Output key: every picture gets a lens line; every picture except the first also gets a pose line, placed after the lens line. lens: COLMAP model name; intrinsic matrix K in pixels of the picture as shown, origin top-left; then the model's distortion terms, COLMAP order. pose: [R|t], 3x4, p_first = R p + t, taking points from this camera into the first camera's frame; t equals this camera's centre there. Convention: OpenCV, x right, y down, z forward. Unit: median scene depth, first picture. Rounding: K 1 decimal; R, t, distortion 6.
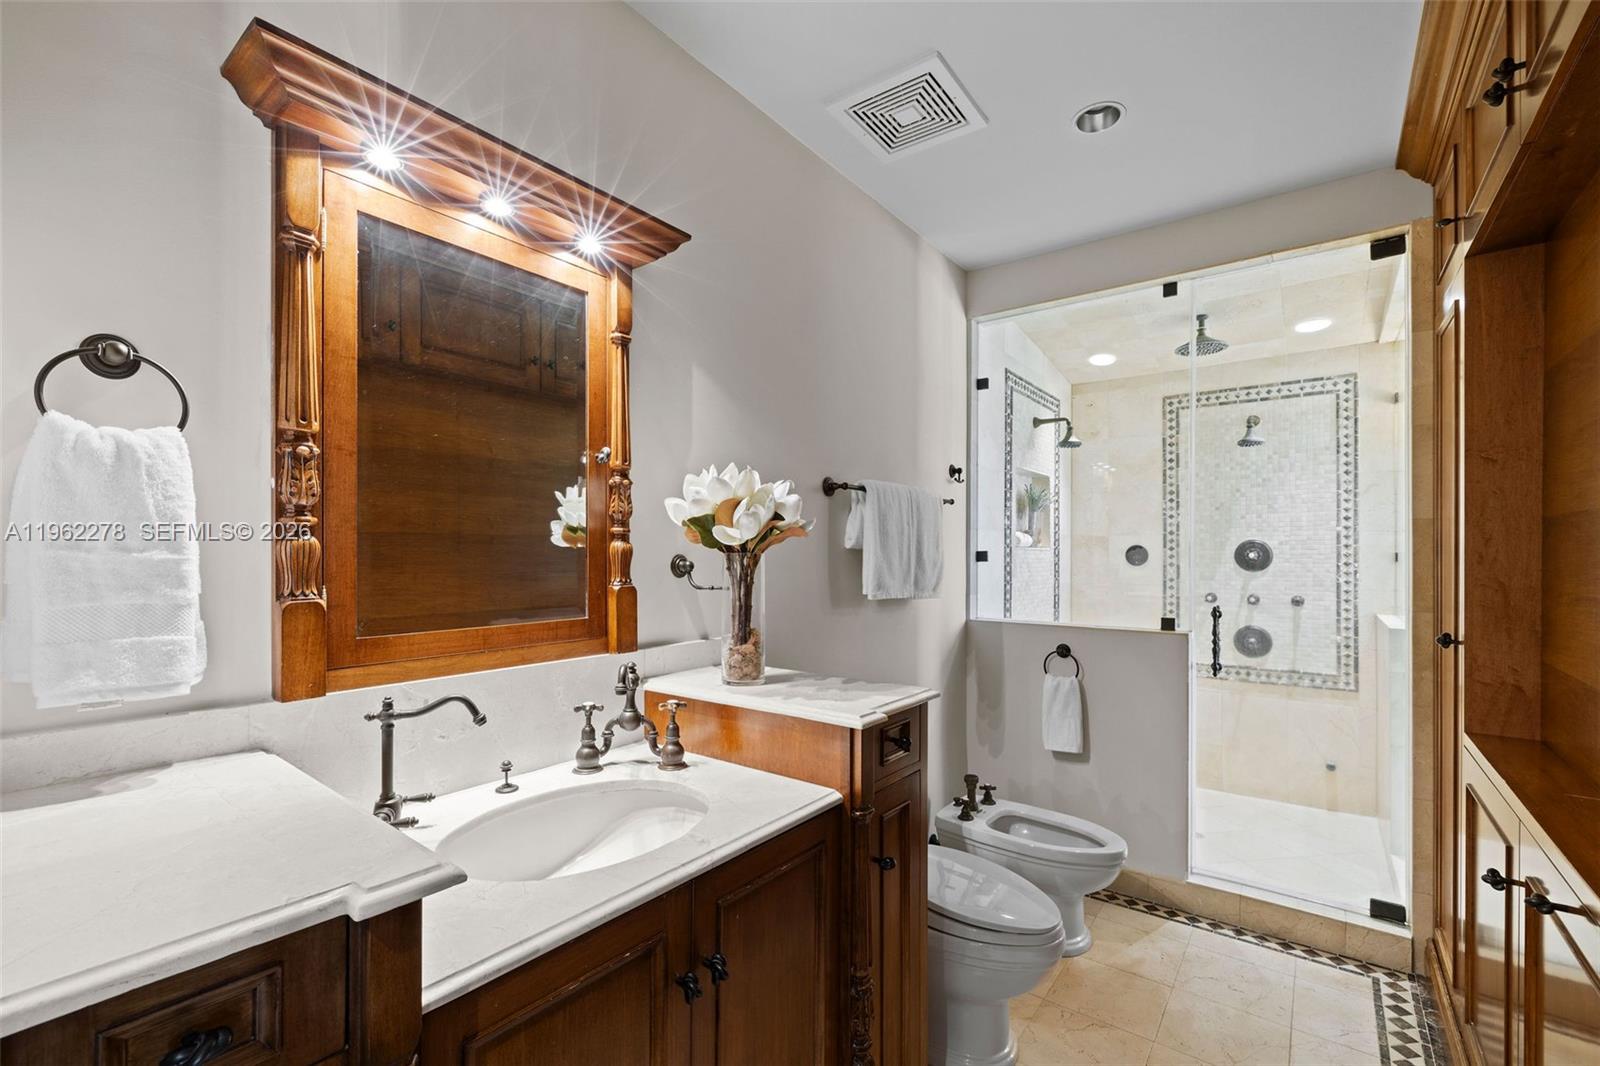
lens RADIAL K [[692.2, 0, 805.1], [0, 692.2, 536.3], [0, 0, 1]] dist [-0.001731, -0.000138]
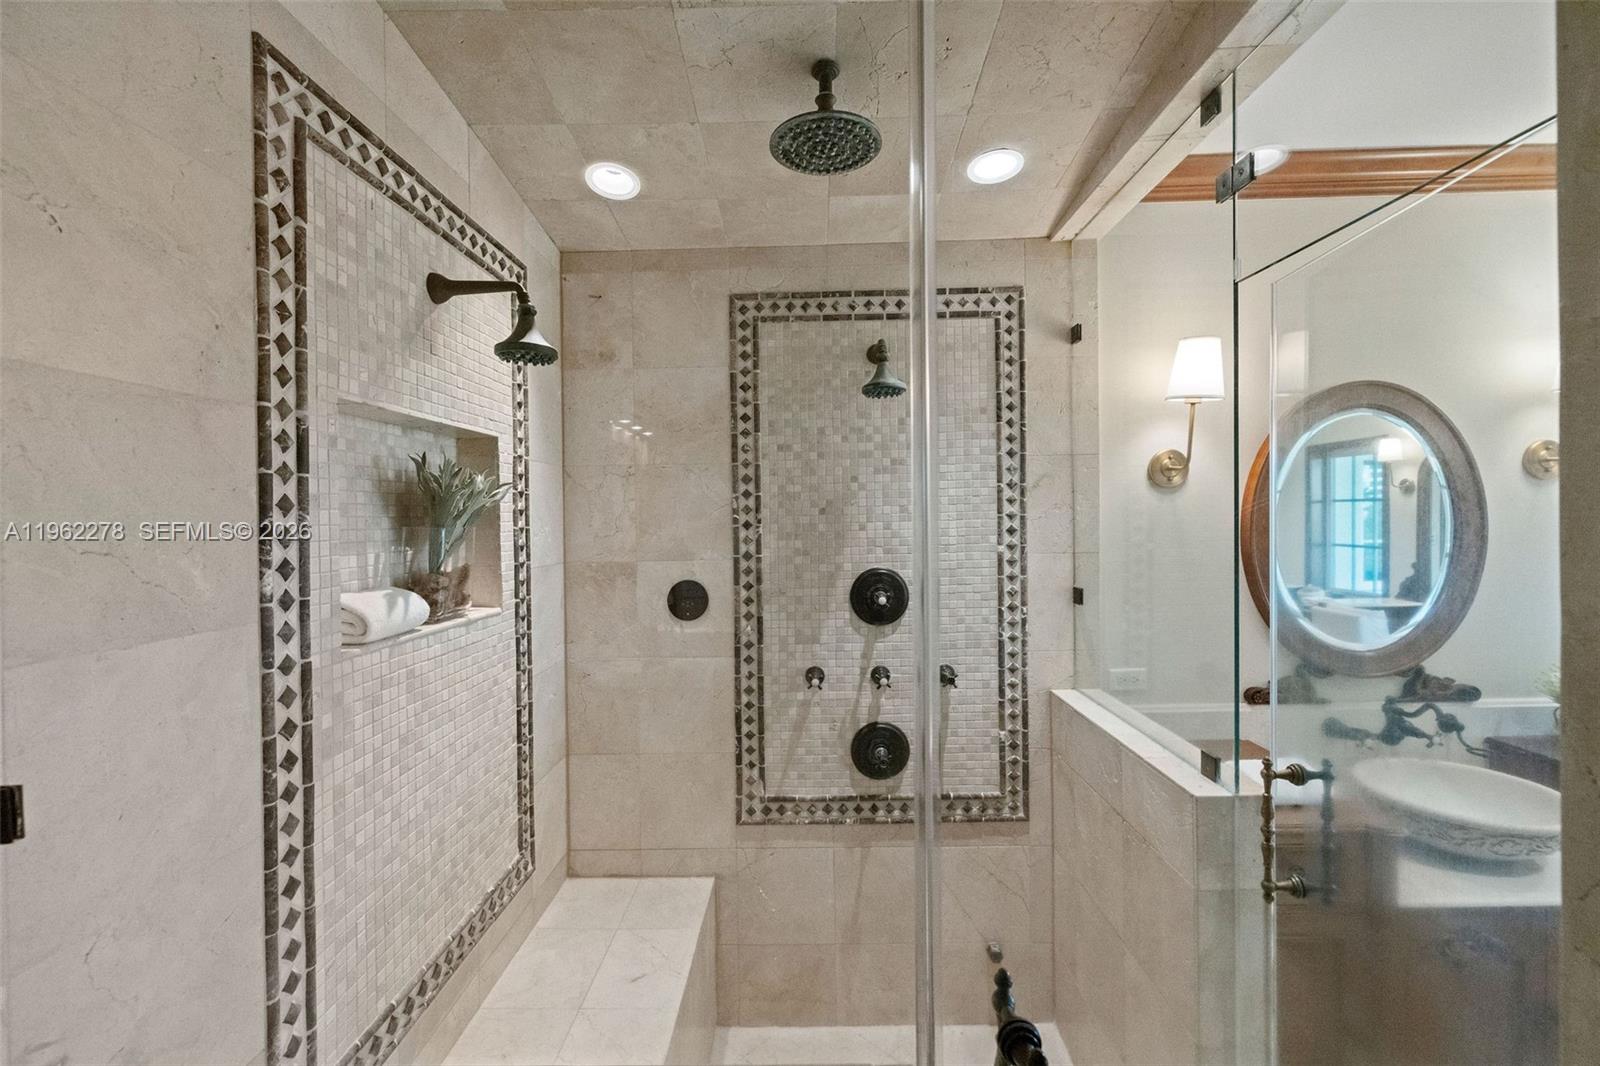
lens RADIAL K [[692.2, 0, 805.1], [0, 692.2, 536.3], [0, 0, 1]] dist [-0.001731, -0.000138]
pose [[0.812090, -0.033206, 0.582587, 0.277098], [0.005835, 0.998792, 0.048795, -0.048794], [-0.583503, -0.036226, 0.811302, 0.587034]]
